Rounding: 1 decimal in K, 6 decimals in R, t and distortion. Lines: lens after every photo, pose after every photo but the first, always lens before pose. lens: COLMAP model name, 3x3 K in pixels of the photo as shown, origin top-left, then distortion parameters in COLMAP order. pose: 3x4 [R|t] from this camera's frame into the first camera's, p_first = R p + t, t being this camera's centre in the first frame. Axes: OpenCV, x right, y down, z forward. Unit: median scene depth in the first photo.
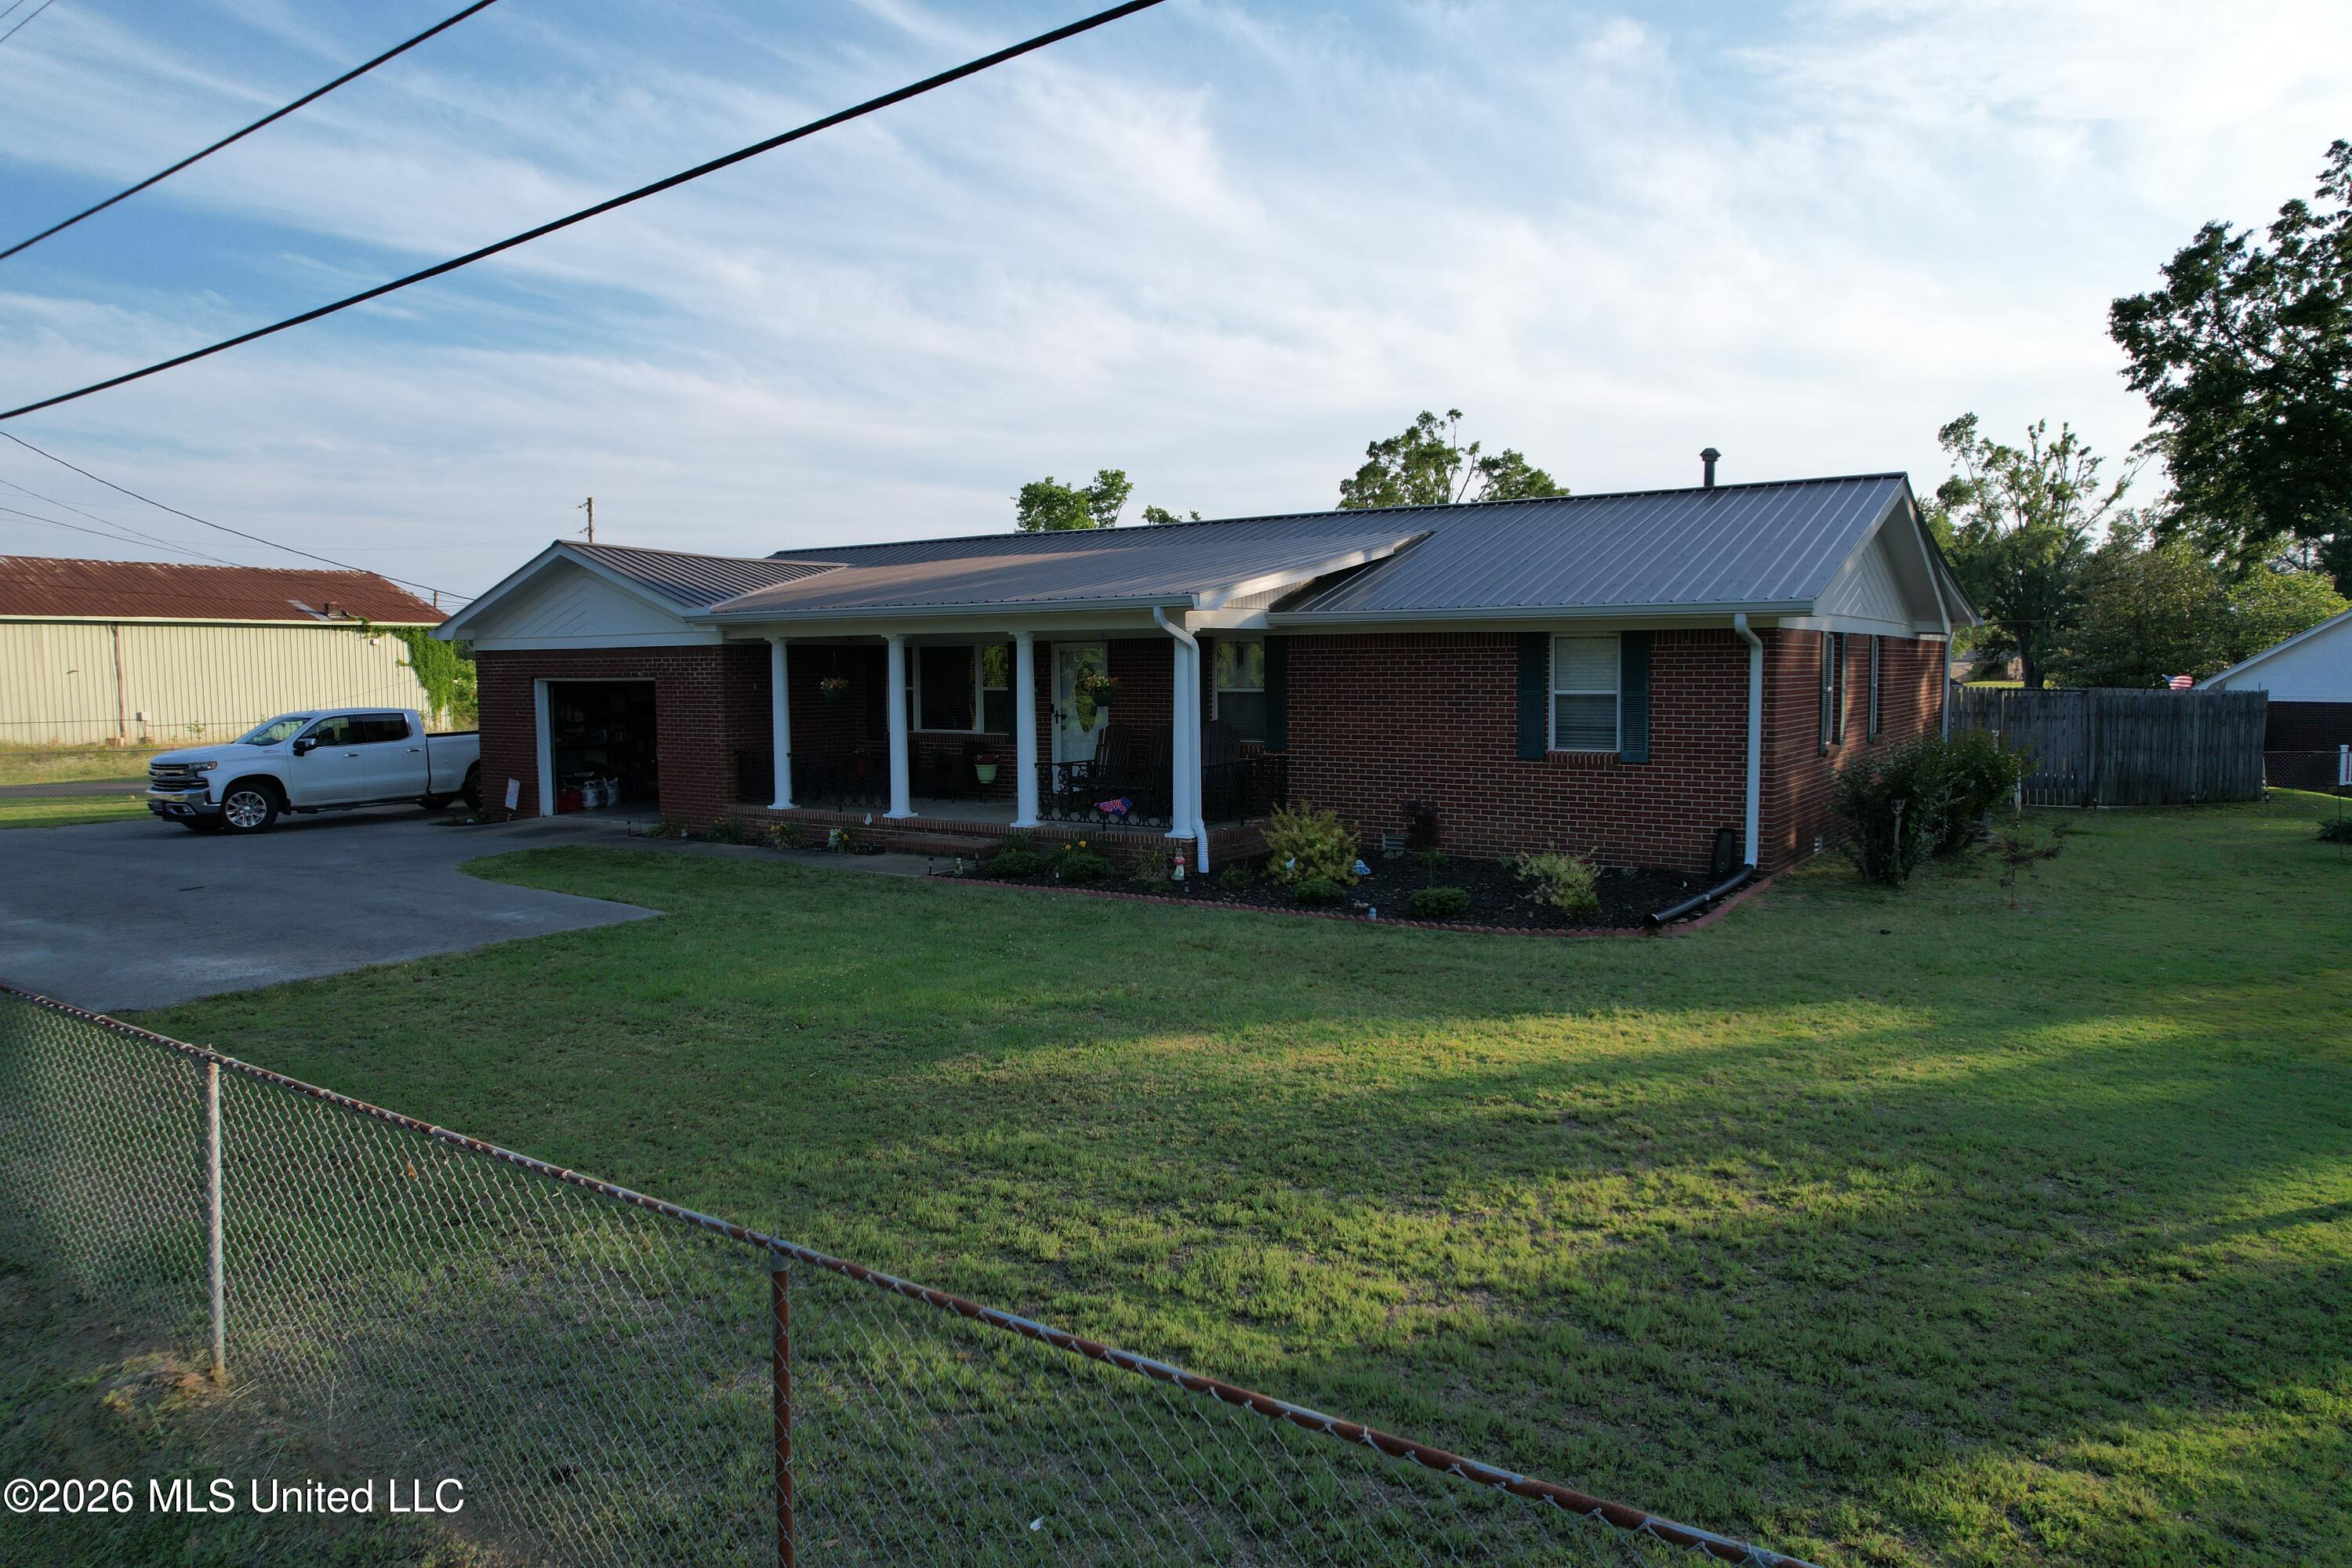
lens RADIAL K [[1498.1, 0, 1176.0], [0, 1498.1, 784.0], [0, 0, 1]] dist [-0.065787, 0.061947]
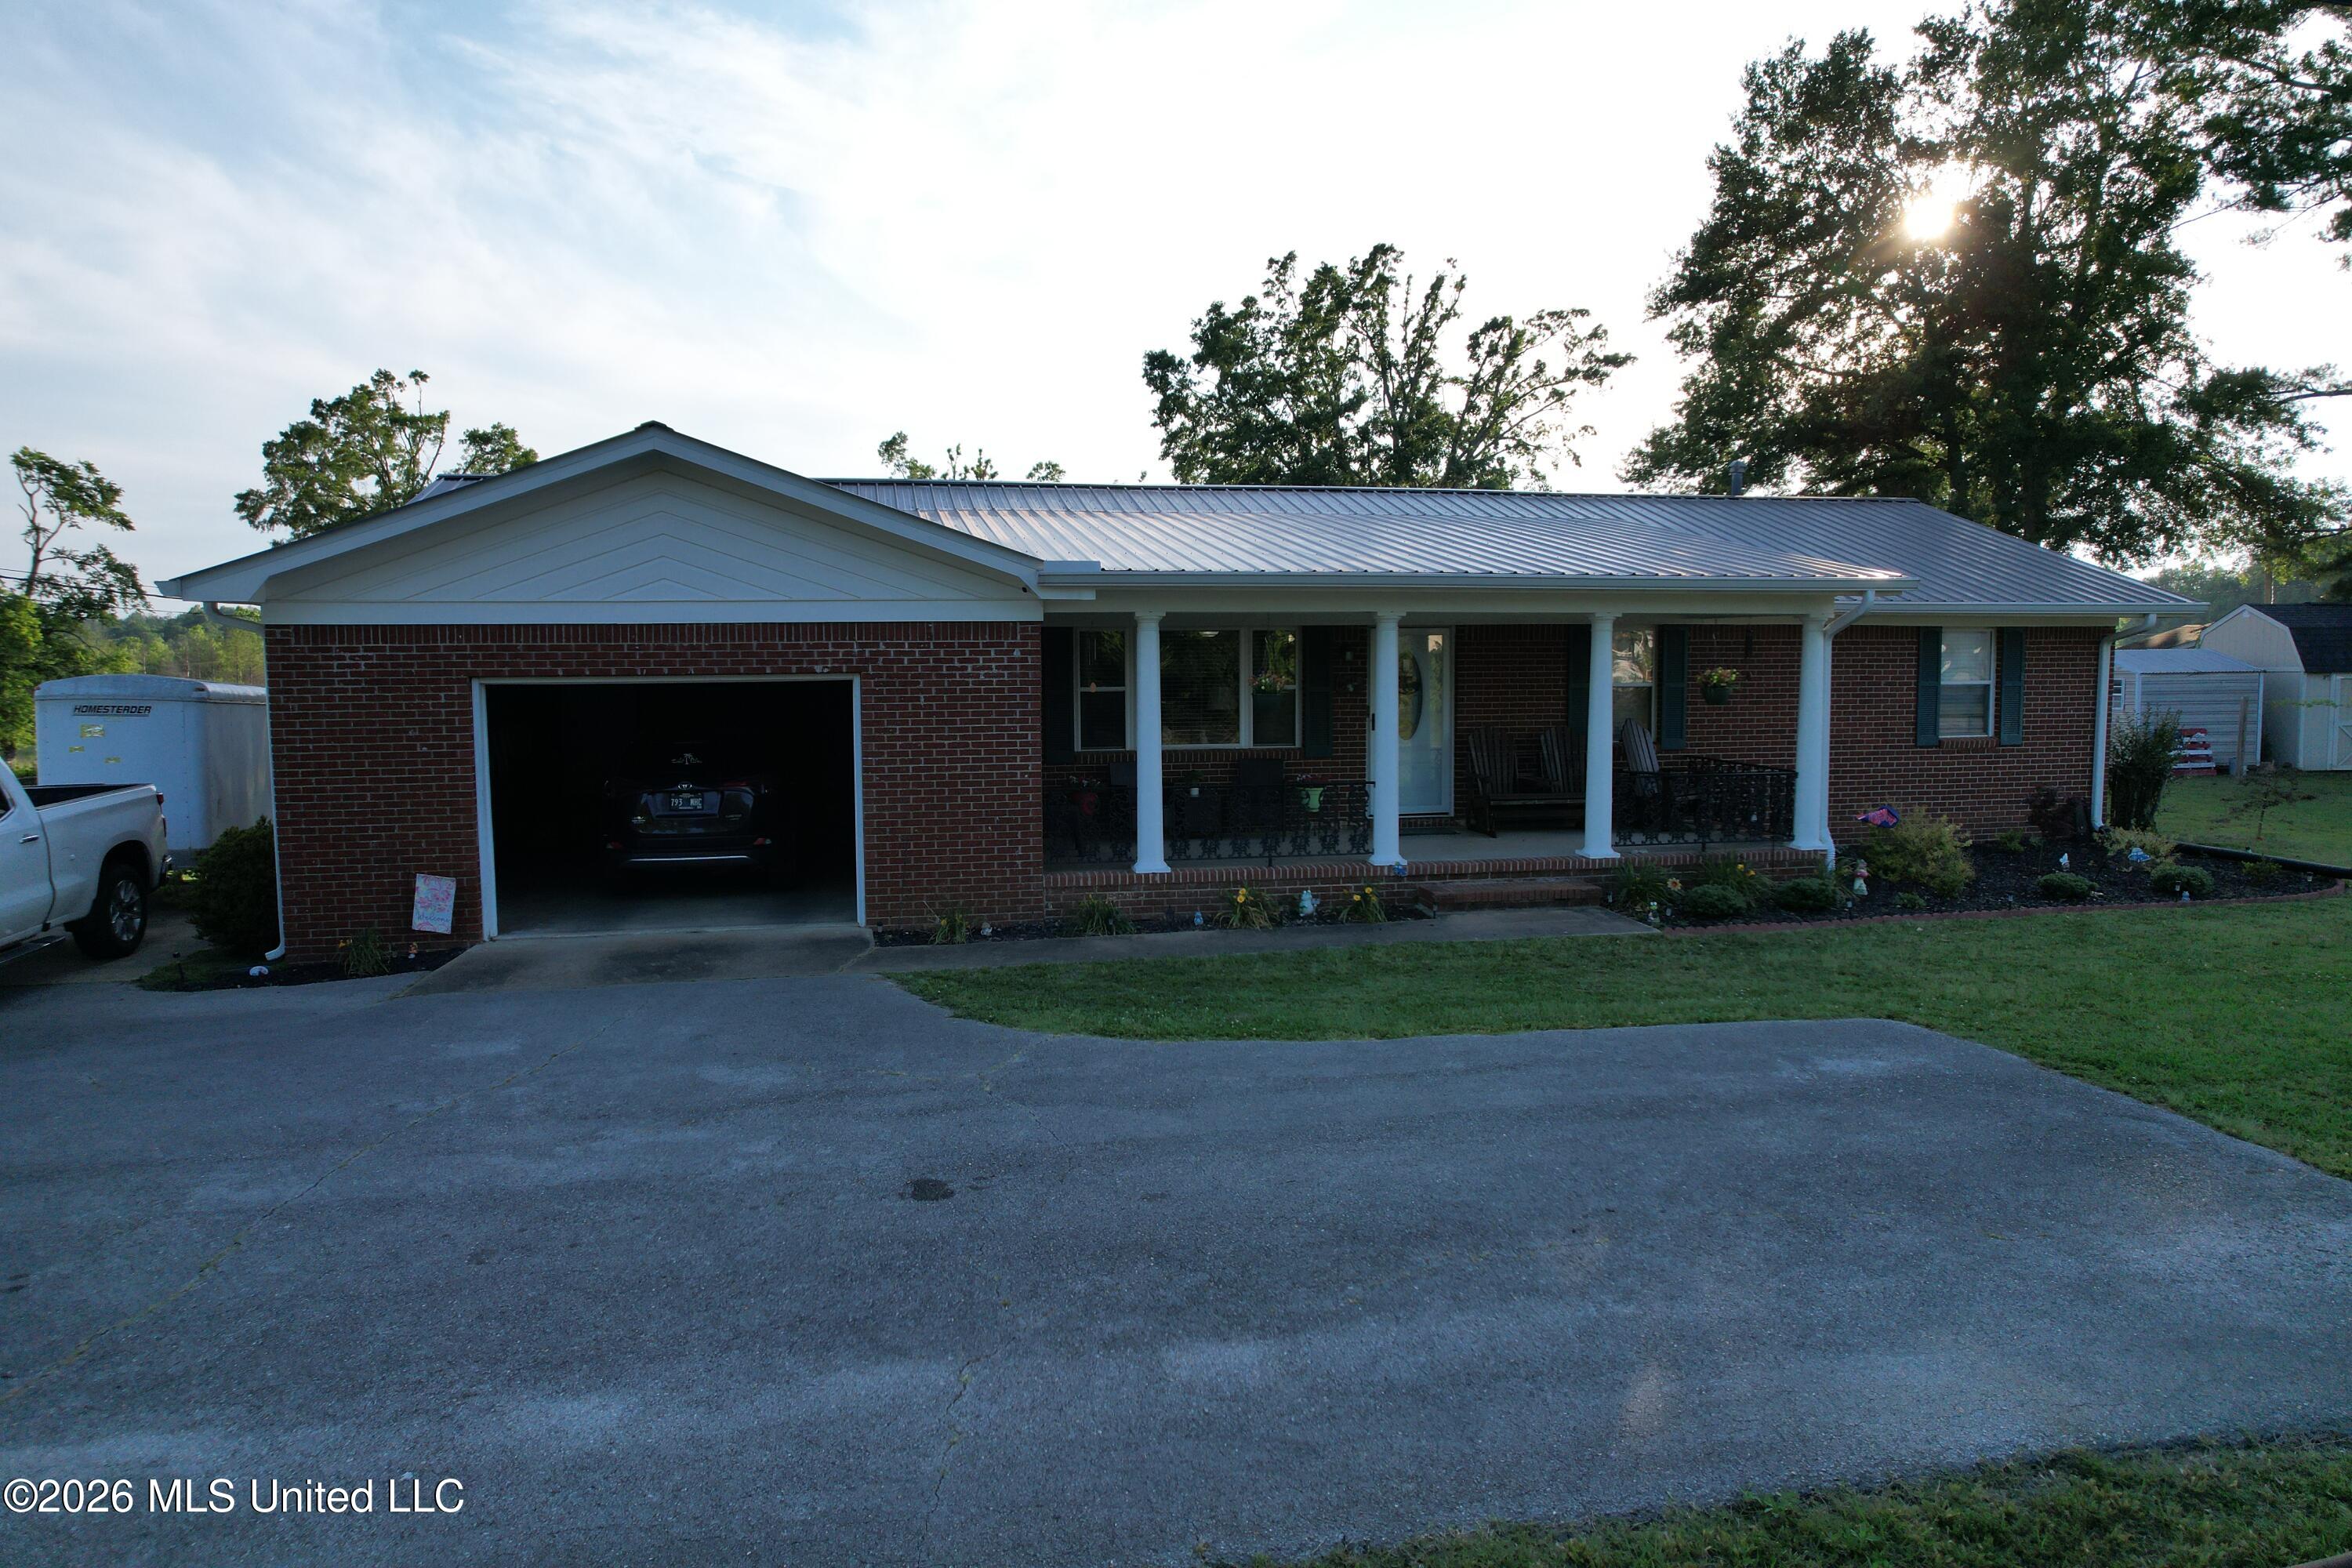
lens RADIAL K [[1491.9, 0, 1176.0], [0, 1491.9, 784.0], [0, 0, 1]] dist [-0.118662, 0.090961]
pose [[0.695321, -0.058823, 0.716288, -0.643856], [0.057355, 0.998008, 0.026282, -0.034364], [-0.716407, 0.022809, 0.697309, 0.483263]]
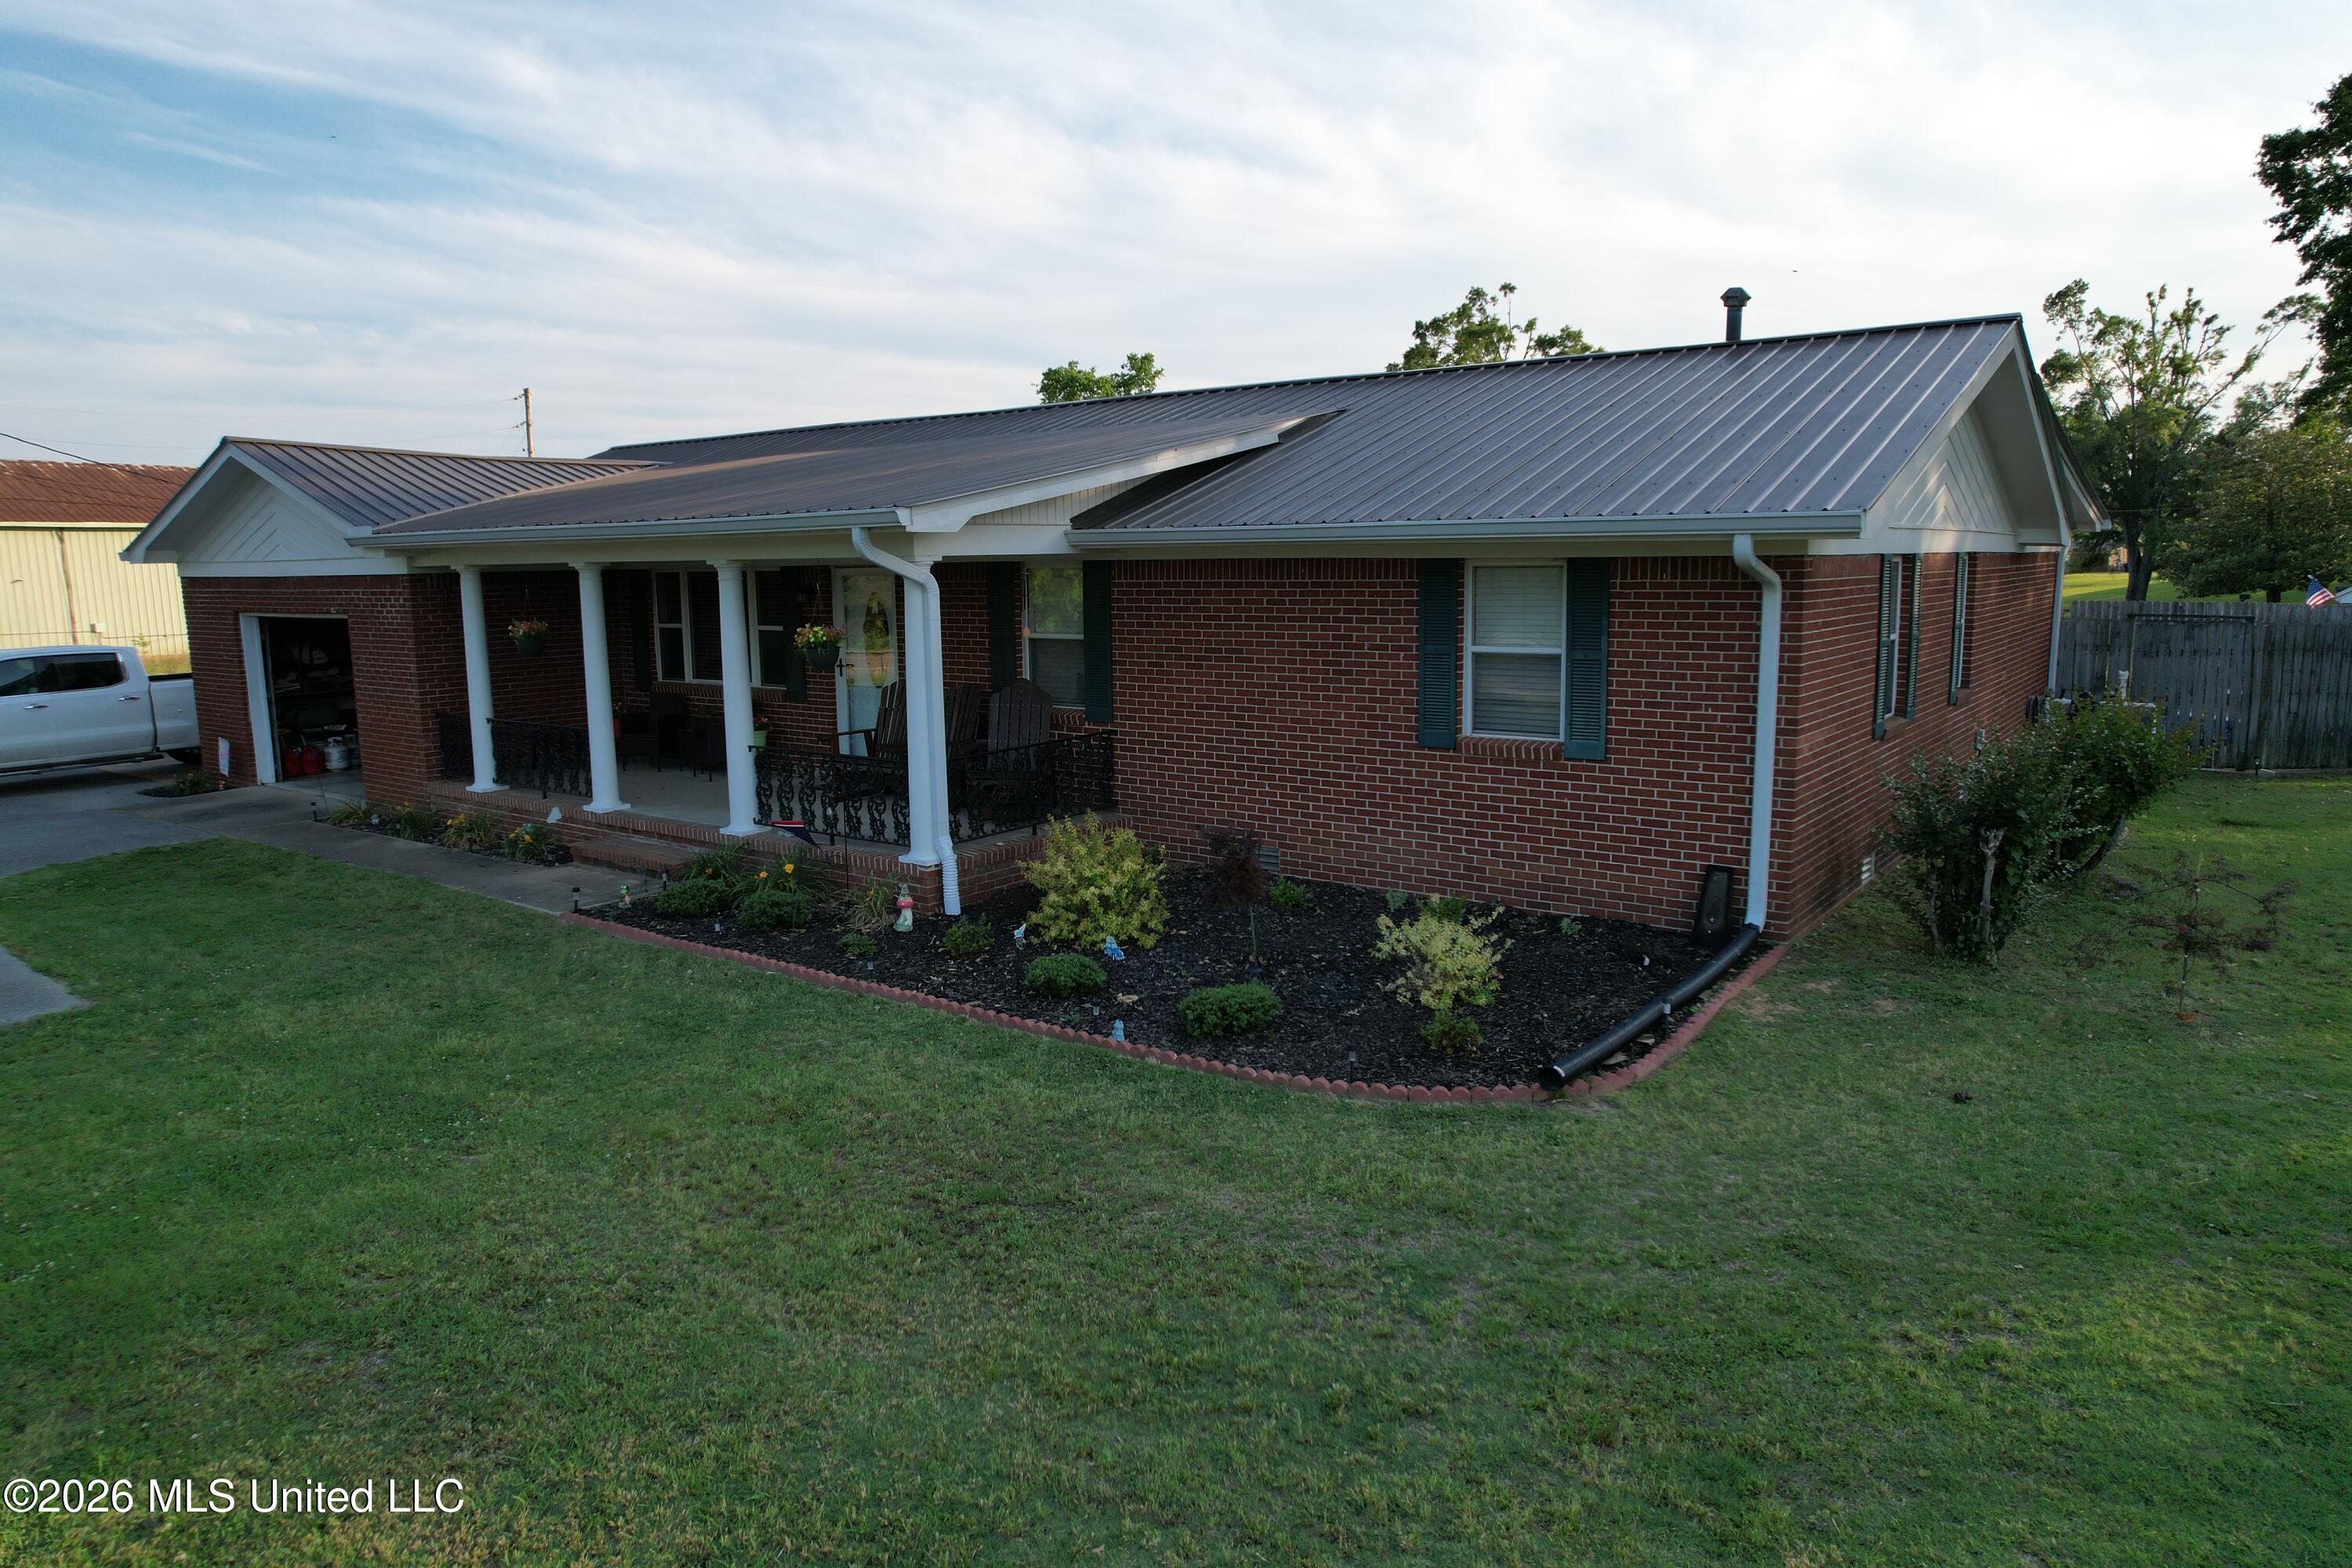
lens RADIAL K [[1498.1, 0, 1176.0], [0, 1498.1, 784.0], [0, 0, 1]] dist [-0.065787, 0.061947]
pose [[0.998946, 0.000928, -0.045881, 0.111244], [0.002372, 0.997415, 0.071817, -0.036175], [0.045829, -0.071850, 0.996362, 0.235429]]
